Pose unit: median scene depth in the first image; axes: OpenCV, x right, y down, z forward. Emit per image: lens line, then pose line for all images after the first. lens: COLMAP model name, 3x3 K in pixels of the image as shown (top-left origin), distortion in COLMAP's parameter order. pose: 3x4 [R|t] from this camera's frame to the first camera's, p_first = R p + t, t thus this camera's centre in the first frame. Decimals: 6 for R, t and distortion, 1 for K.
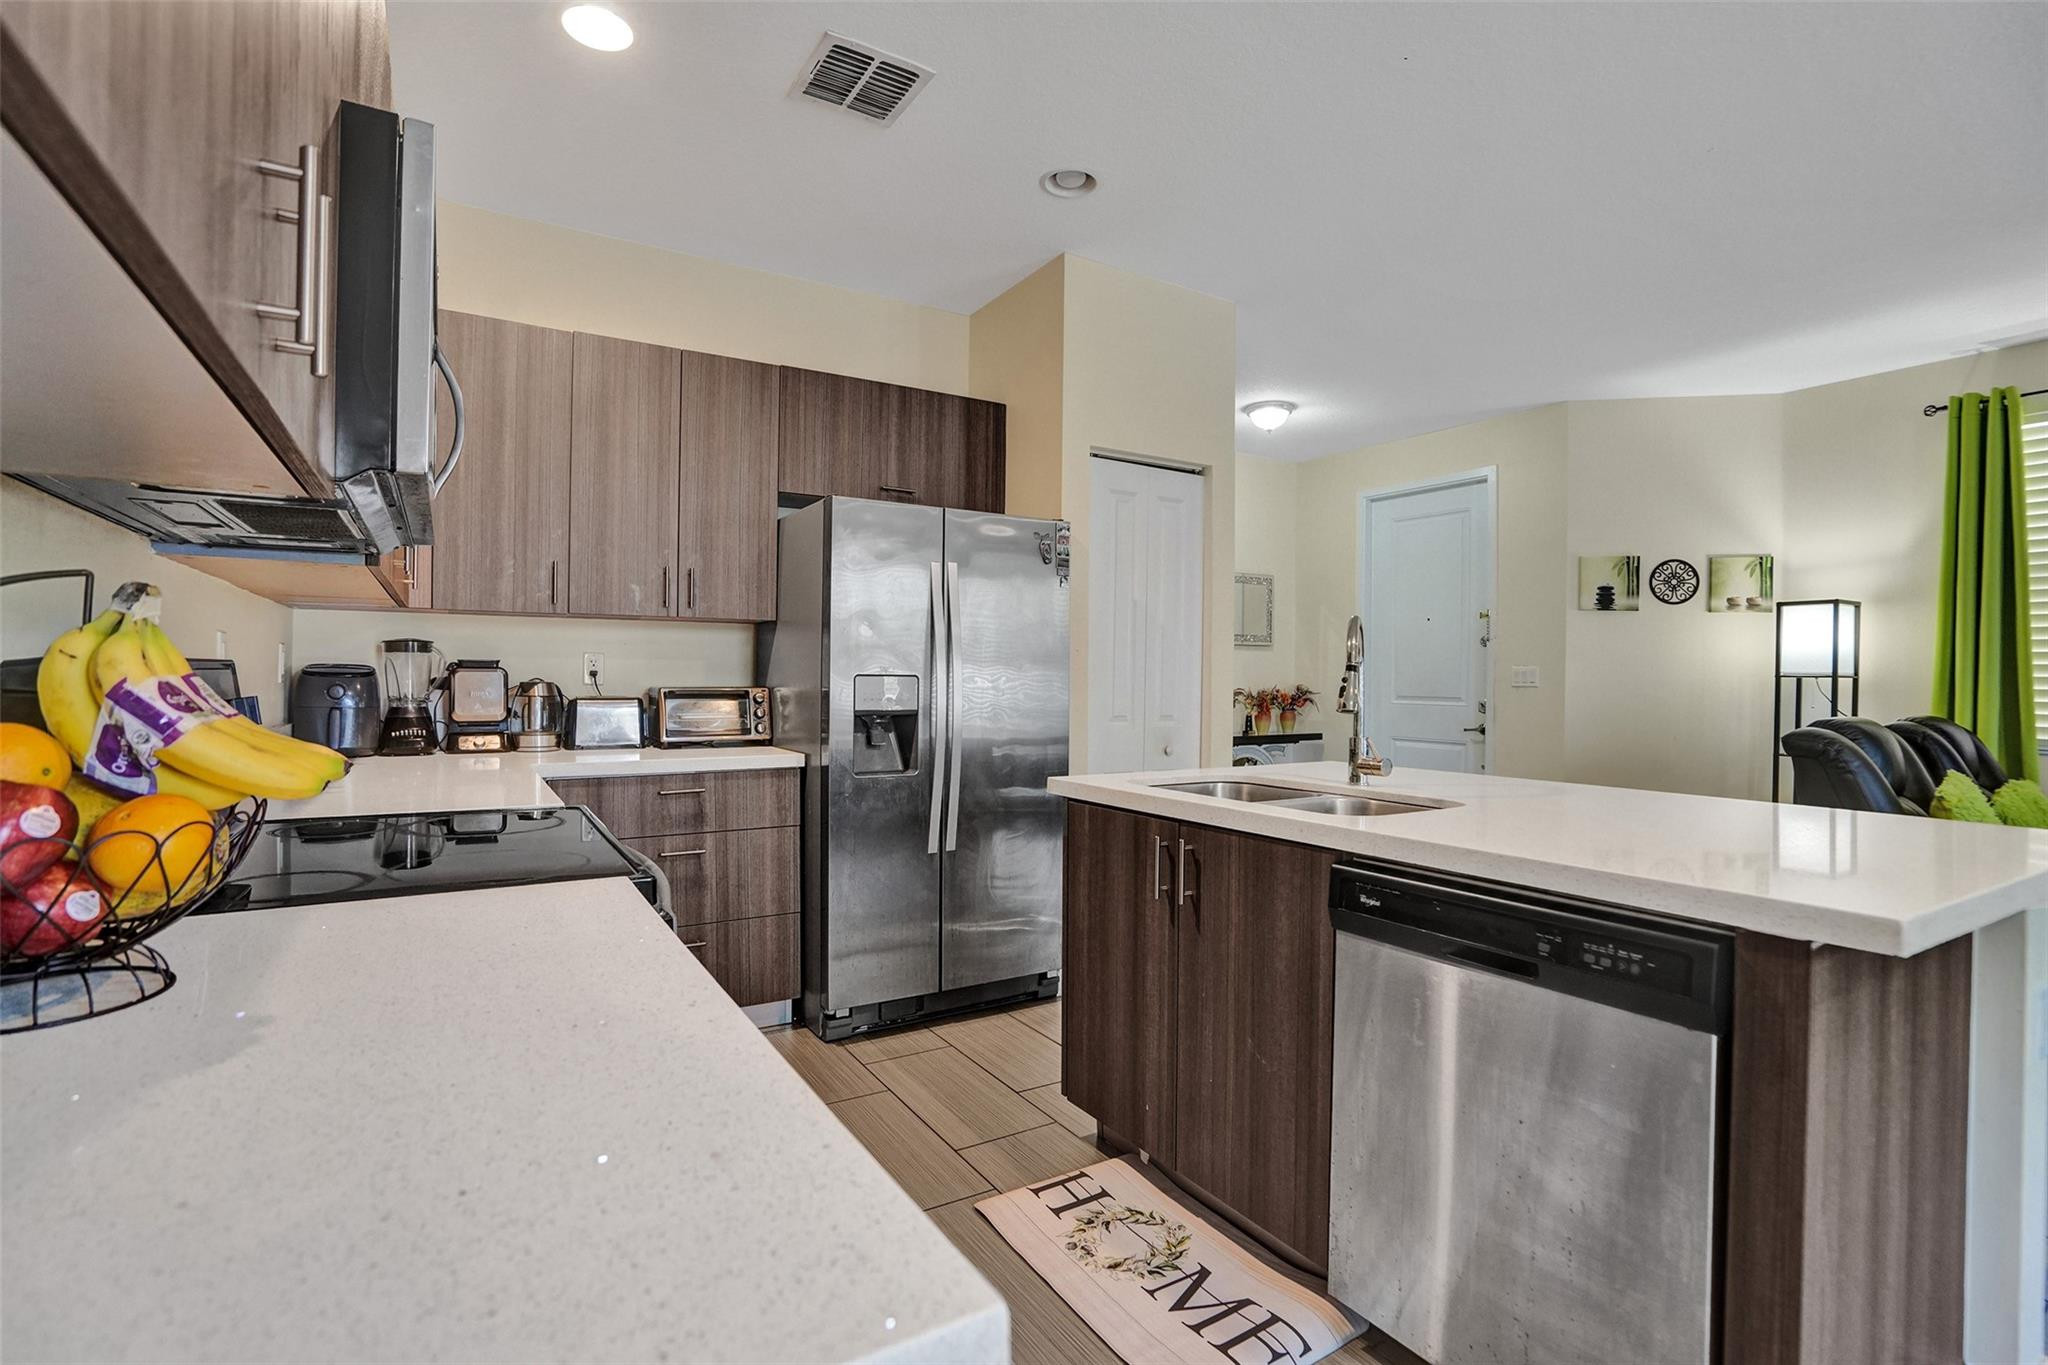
lens RADIAL K [[965.8, 0, 1024.0], [0, 965.8, 682.5], [0, 0, 1]] dist [-0.034255, 0.000292]
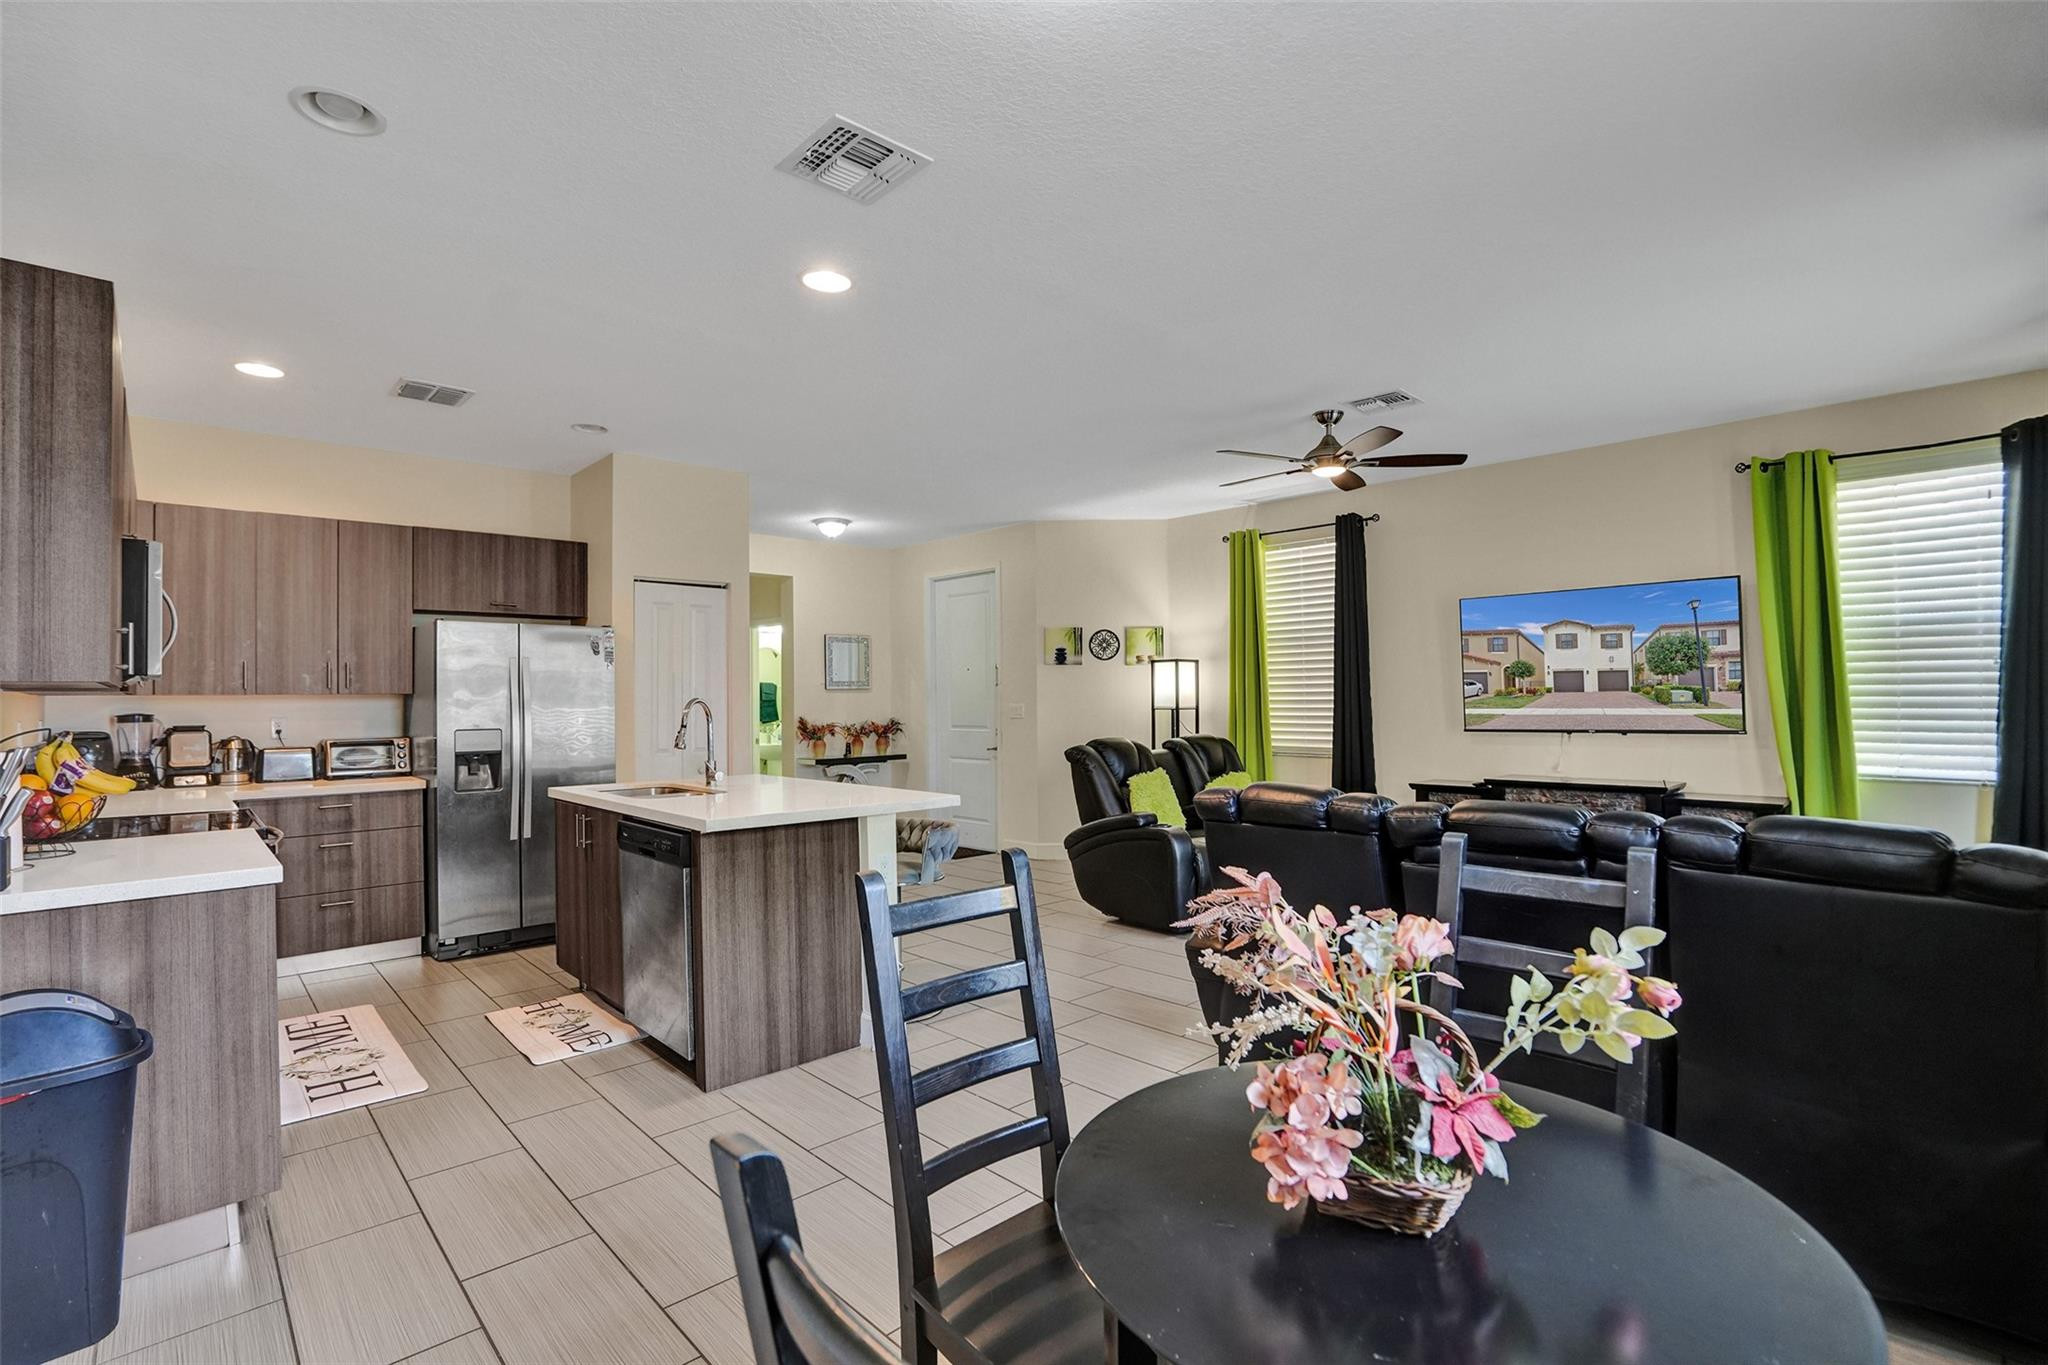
lens RADIAL K [[961.4, 0, 992.7], [0, 961.4, 685.8], [0, 0, 1]] dist [-0.002652, 0.000680]
pose [[0.984164, -0.017952, 0.176348, 0.398159], [0.021439, 0.999610, -0.017889, -0.031381], [-0.175958, 0.021386, 0.984165, -0.692668]]
